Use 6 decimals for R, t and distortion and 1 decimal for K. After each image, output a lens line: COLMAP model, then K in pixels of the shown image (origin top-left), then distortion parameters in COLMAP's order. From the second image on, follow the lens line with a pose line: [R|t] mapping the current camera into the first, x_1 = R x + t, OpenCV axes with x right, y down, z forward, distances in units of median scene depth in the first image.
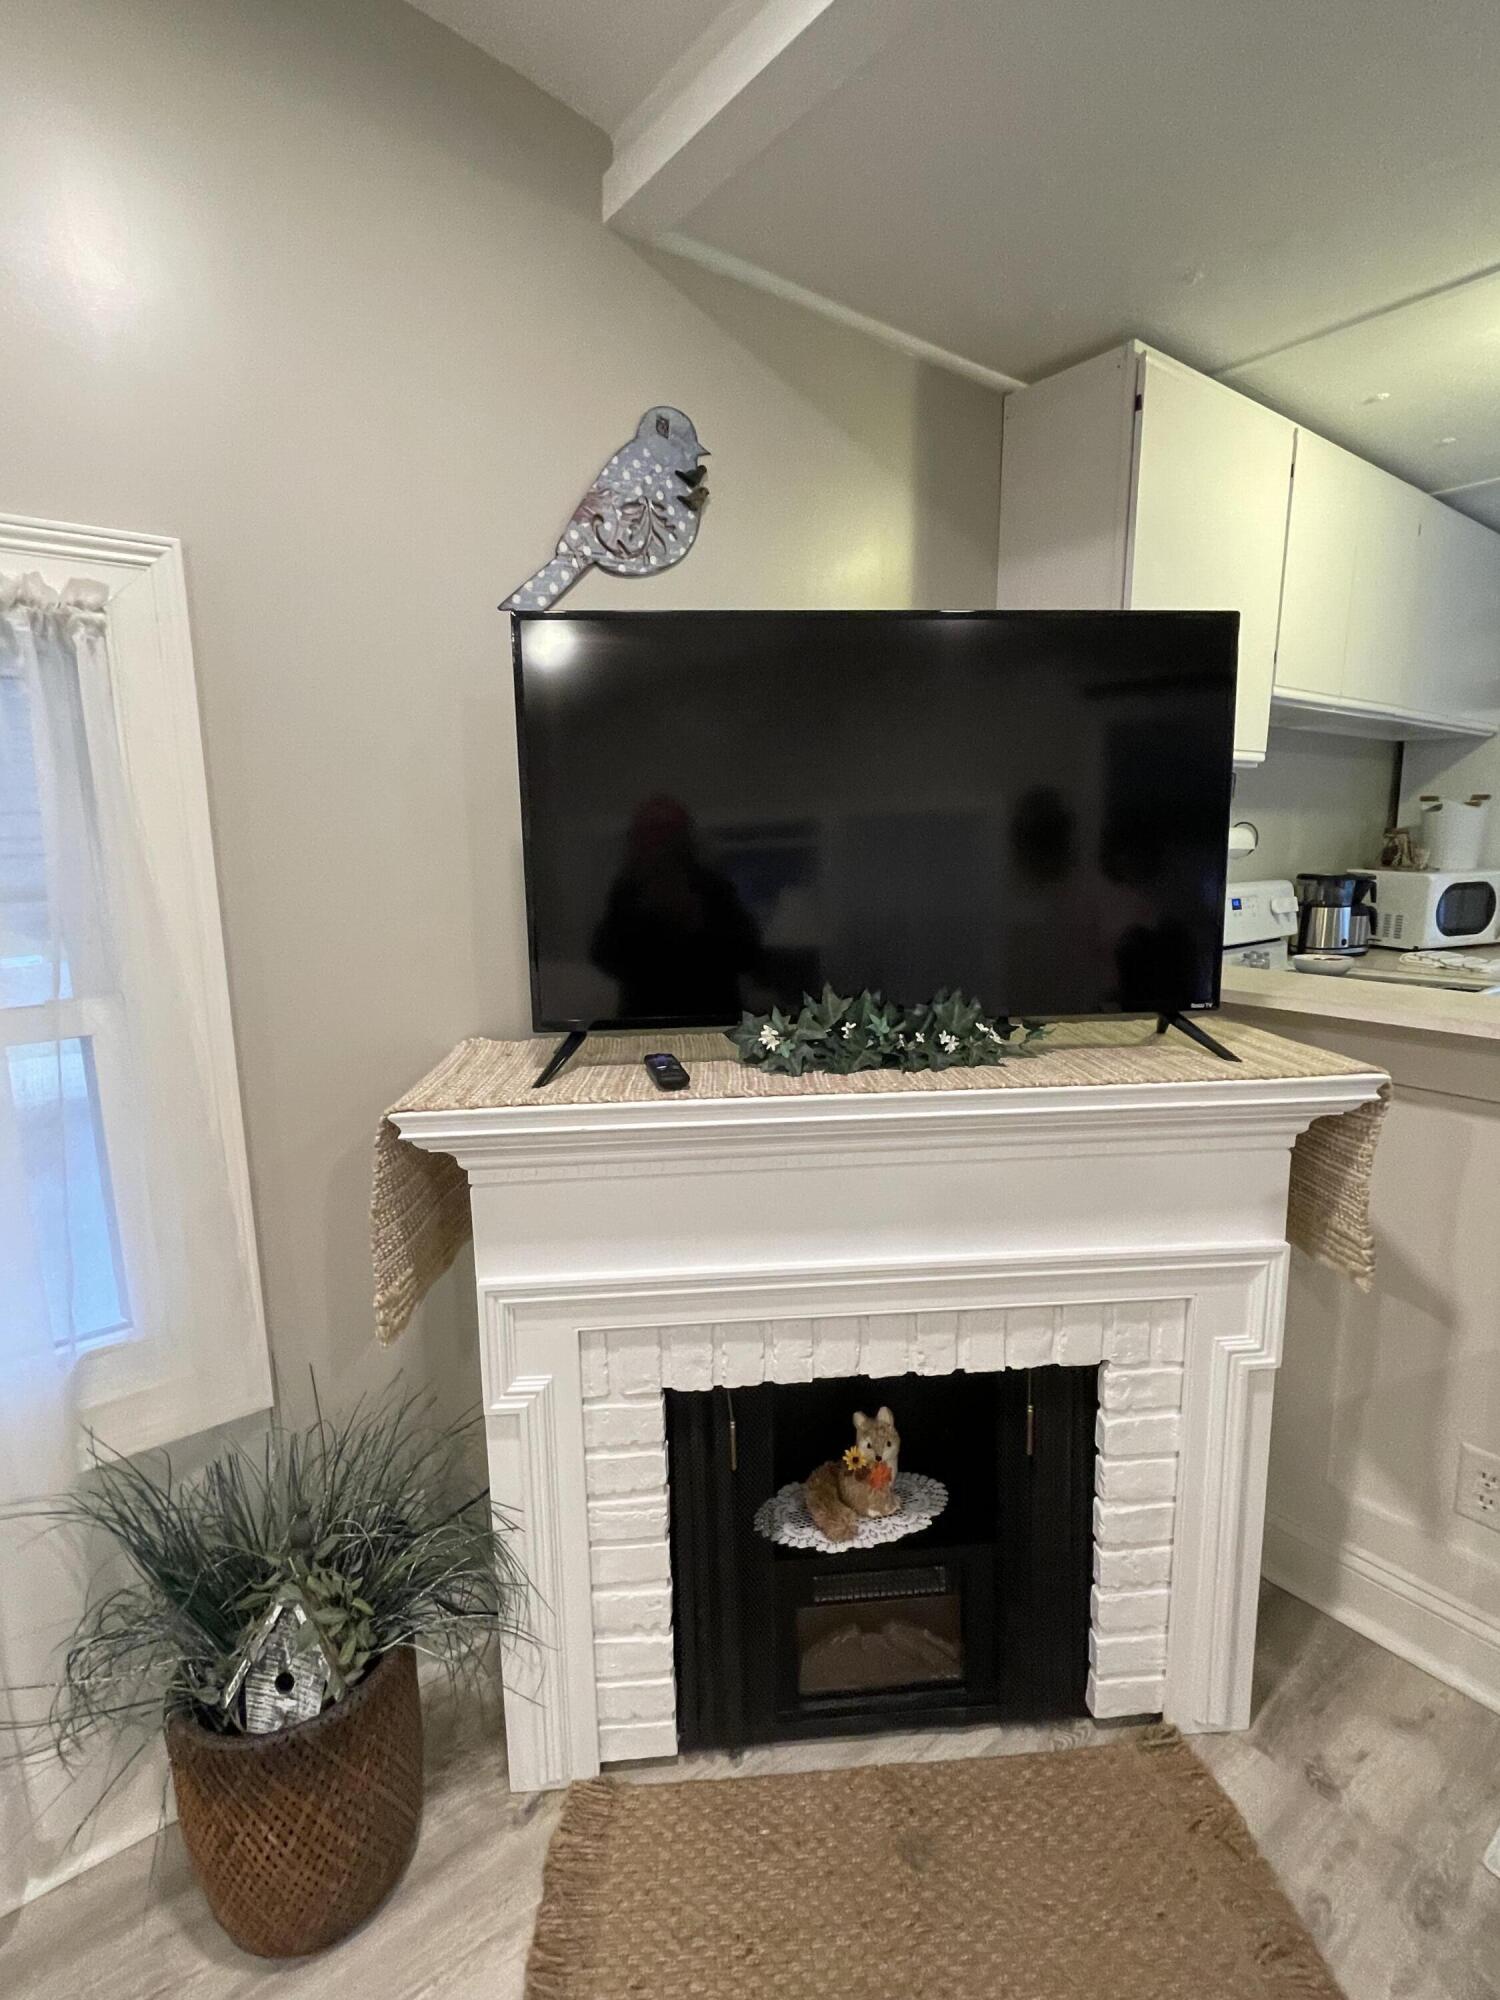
lens RADIAL K [[954.0, 0, 750.0], [0, 954.0, 1000.0], [0, 0, 1]] dist [-0.001315, -0.000142]
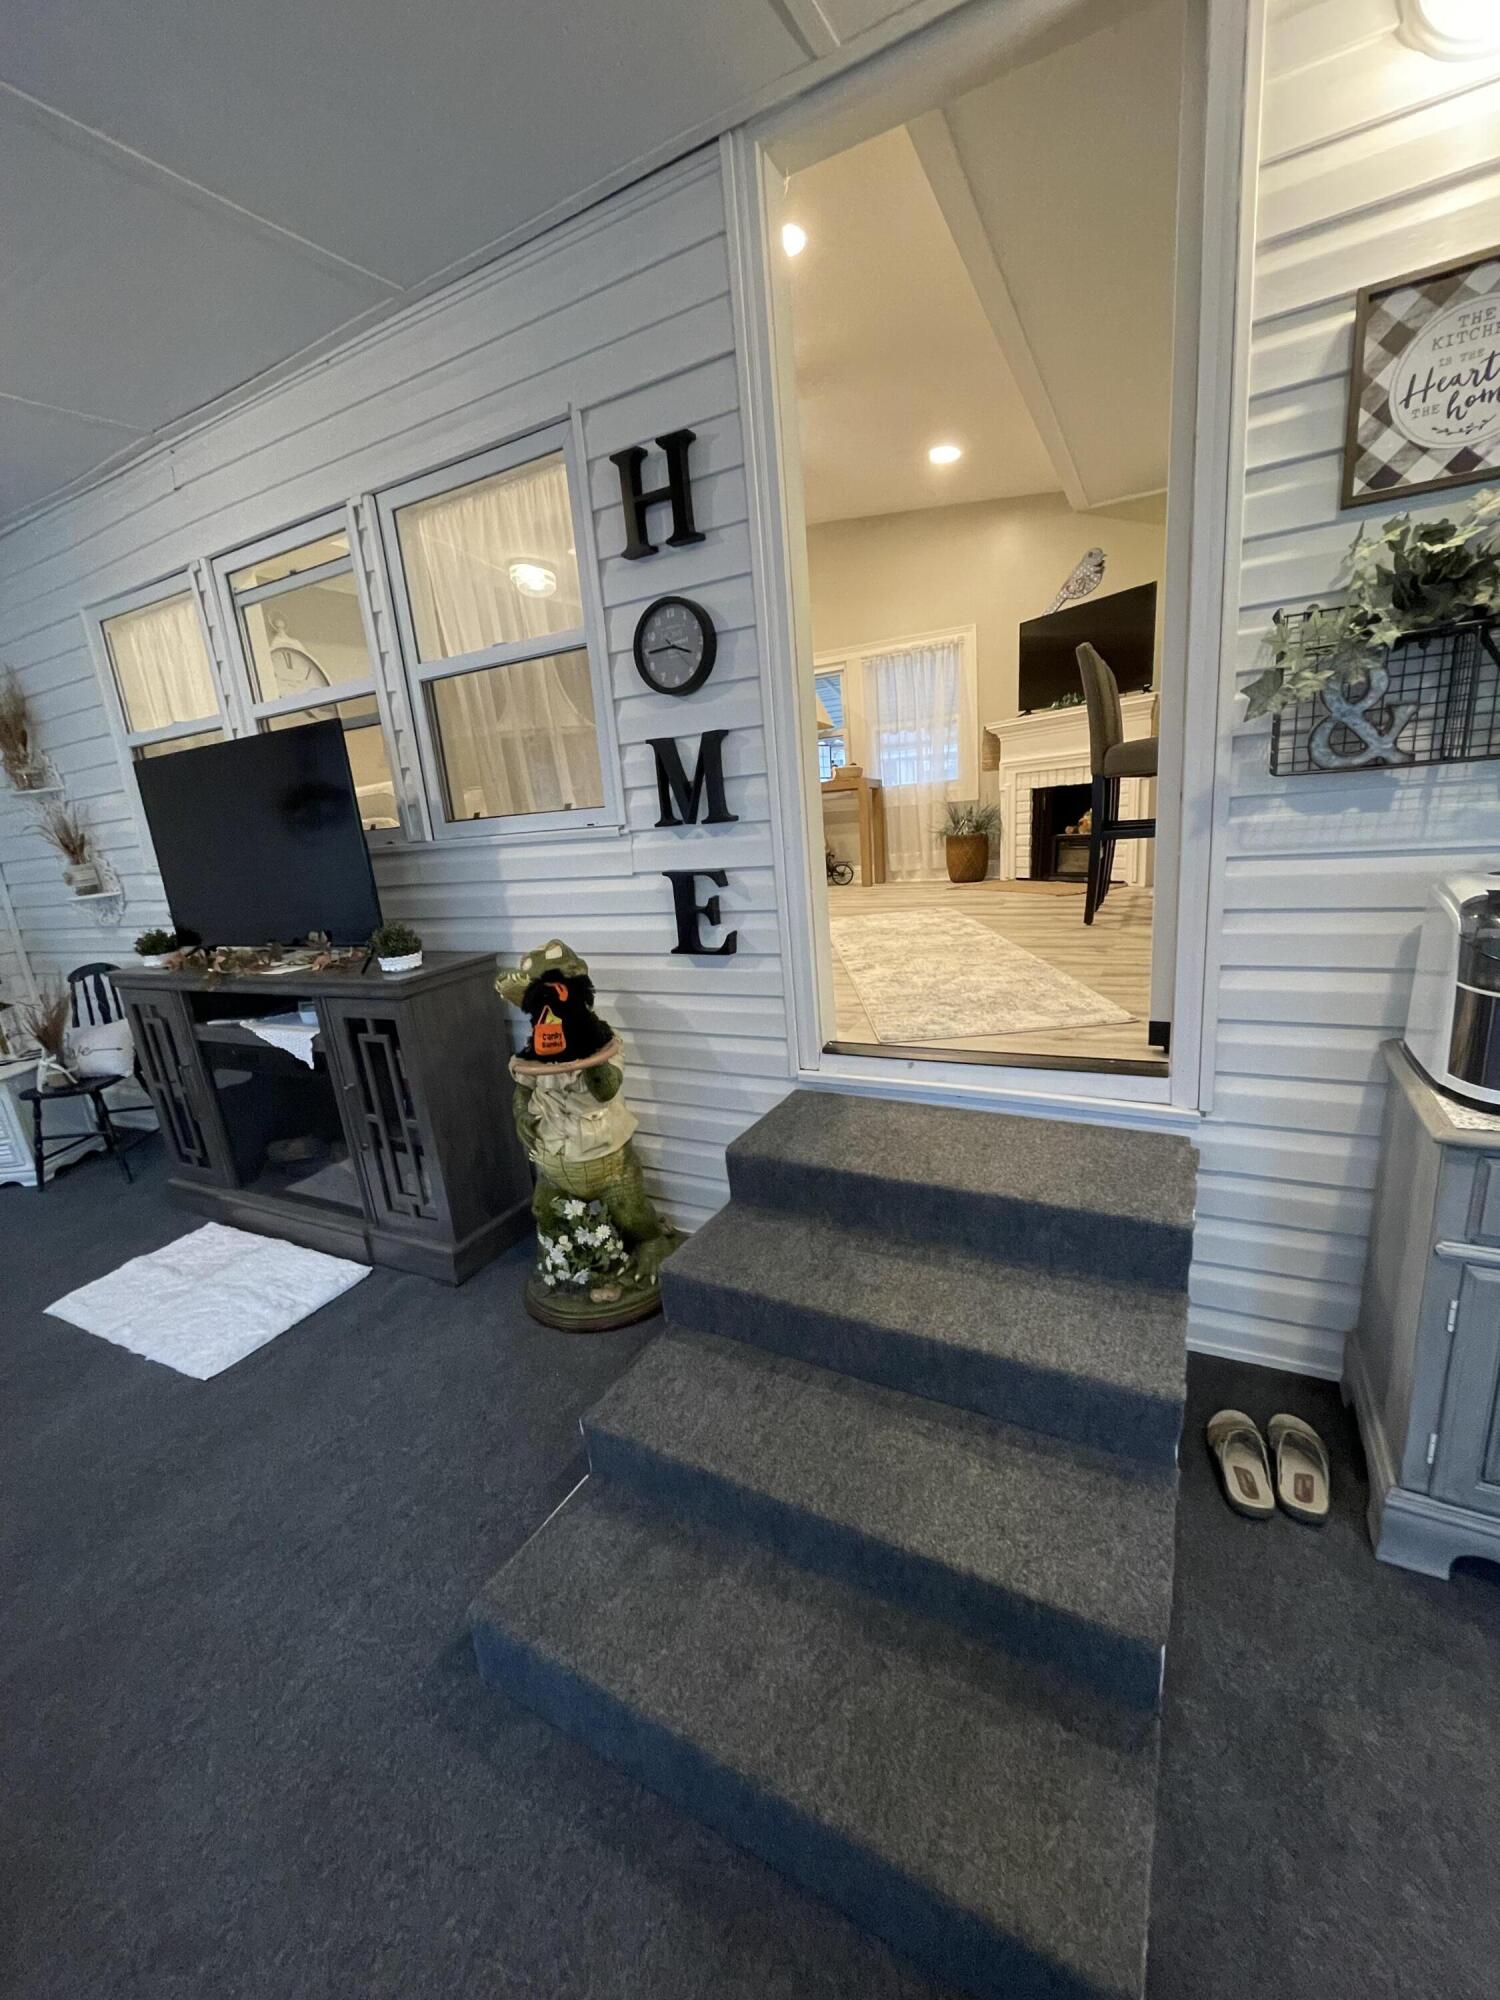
lens RADIAL K [[806.4, 0, 750.0], [0, 806.4, 1000.0], [0, 0, 1]] dist [-0.002088, -0.000379]
pose [[0.424201, 0.177451, -0.888012, 2.982546], [-0.098592, 0.983834, 0.149502, 0.968831], [0.900185, 0.024132, 0.434839, -1.910362]]
